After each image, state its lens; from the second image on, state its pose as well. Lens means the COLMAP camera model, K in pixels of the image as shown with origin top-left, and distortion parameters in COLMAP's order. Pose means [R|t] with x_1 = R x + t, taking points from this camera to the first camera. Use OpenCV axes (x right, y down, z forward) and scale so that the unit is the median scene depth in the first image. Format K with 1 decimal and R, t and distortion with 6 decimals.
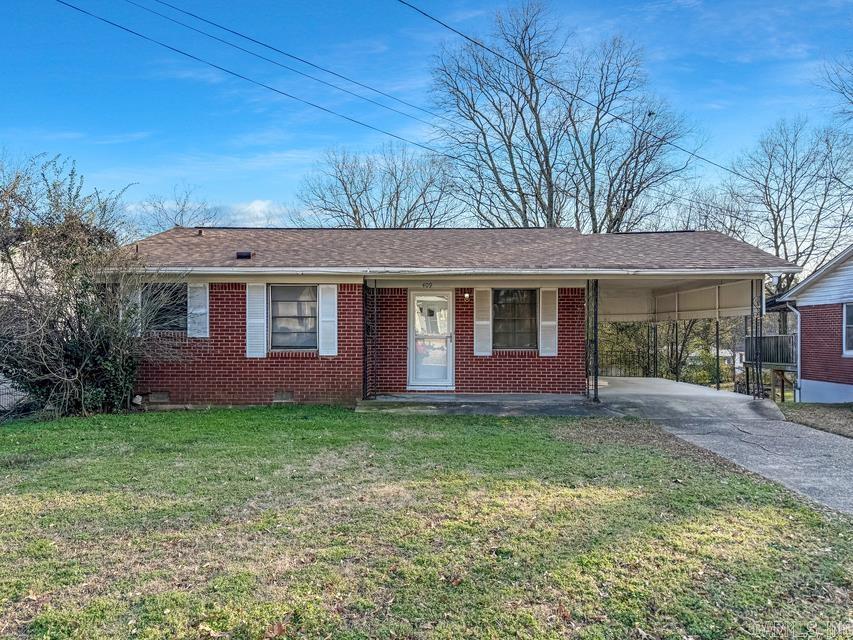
lens RADIAL K [[604.5, 0, 426.5], [0, 604.5, 320.0], [0, 0, 1]] dist [0.153224, -0.260544]
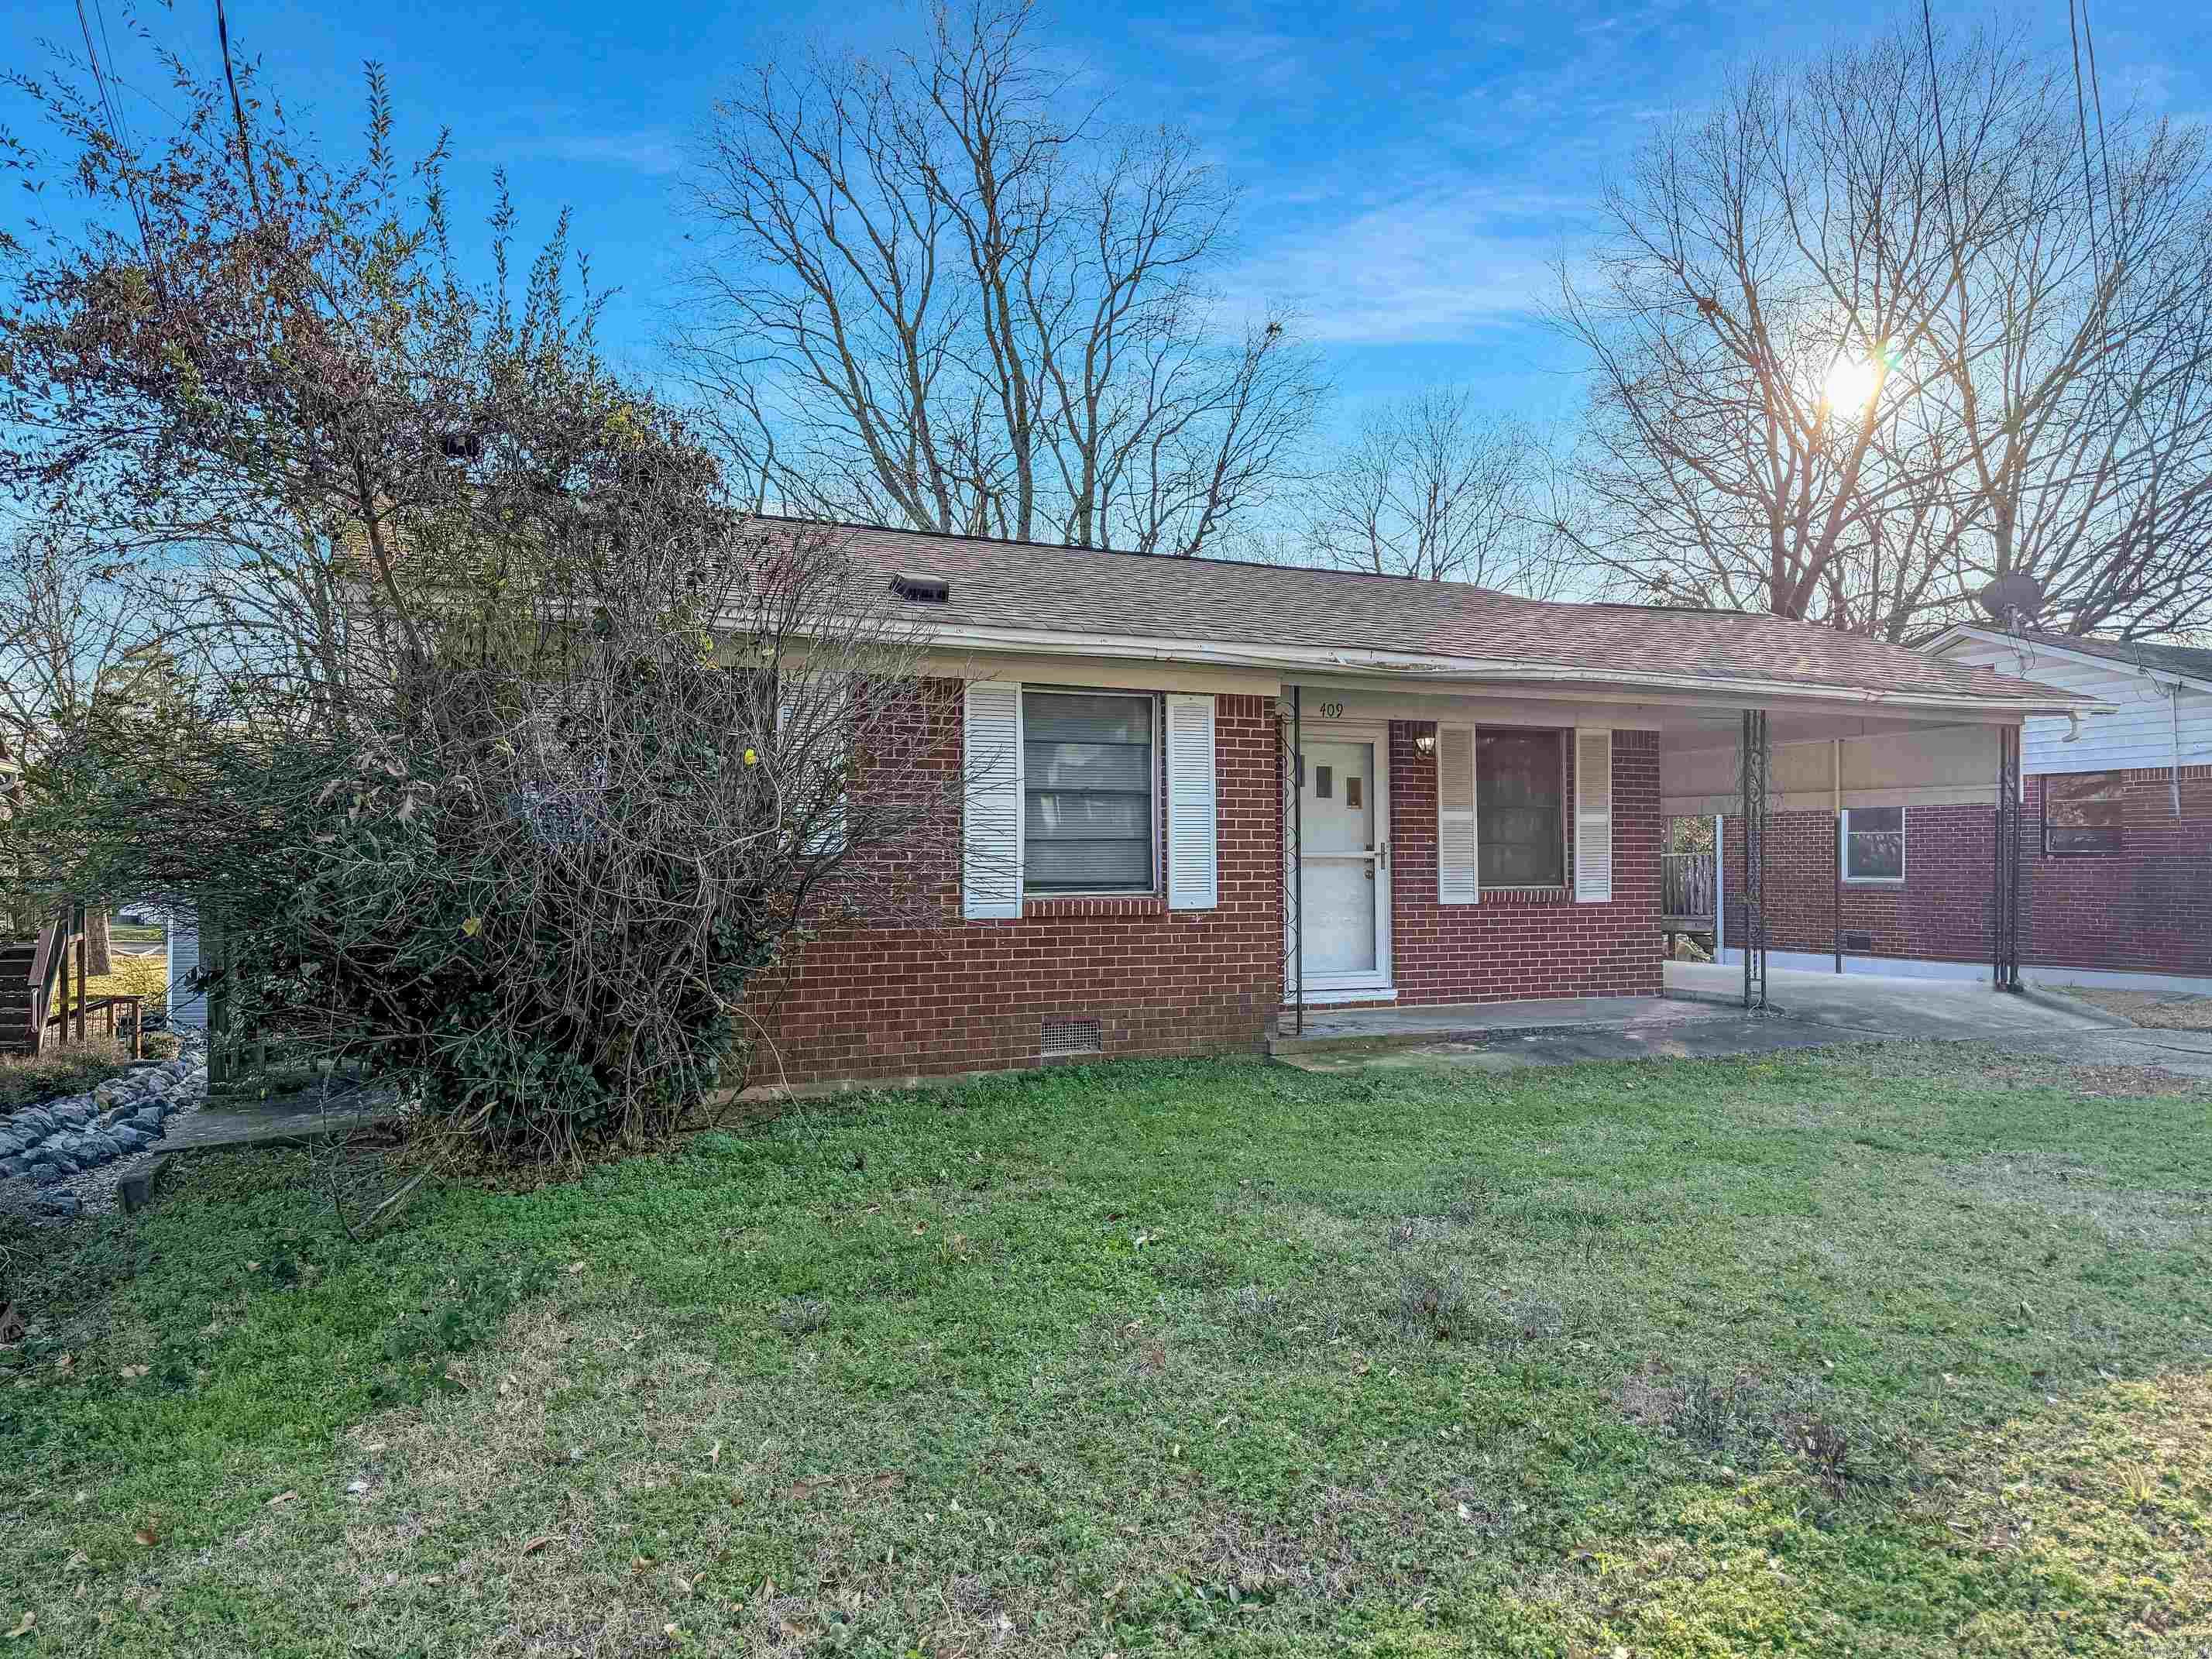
lens RADIAL K [[1567.5, 0, 1106.0], [0, 1567.5, 829.5], [0, 0, 1]] dist [0.153224, -0.260544]
pose [[0.882347, 0.004267, 0.470580, -0.561417], [-0.004959, 0.999988, 0.000231, 0.013890], [-0.470573, -0.002537, 0.882357, 0.242728]]
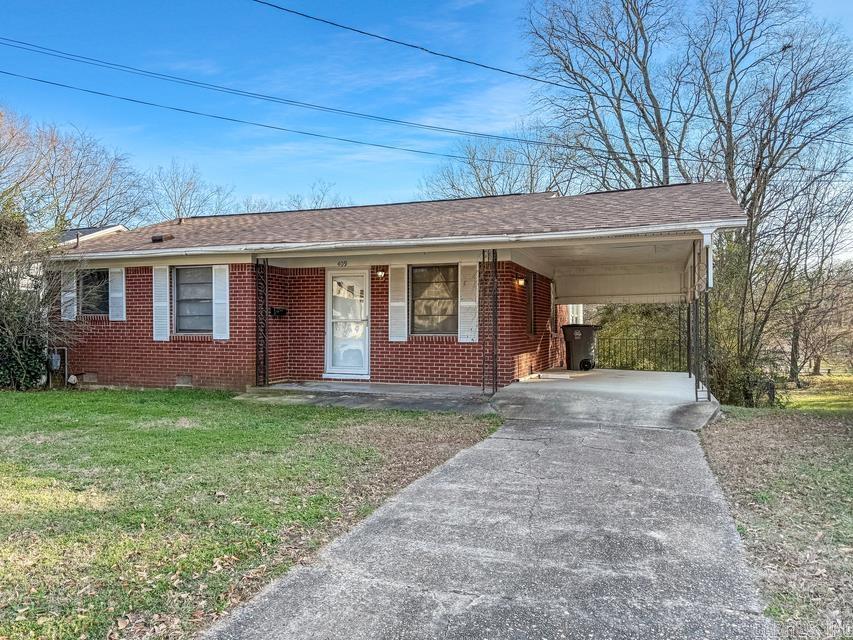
lens RADIAL K [[604.5, 0, 426.5], [0, 604.5, 320.0], [0, 0, 1]] dist [0.153224, -0.260544]
pose [[0.945338, -0.002965, -0.326078, 0.423283], [0.008095, 0.999864, 0.014379, 0.015341], [0.325991, -0.016233, 0.945234, 0.177811]]
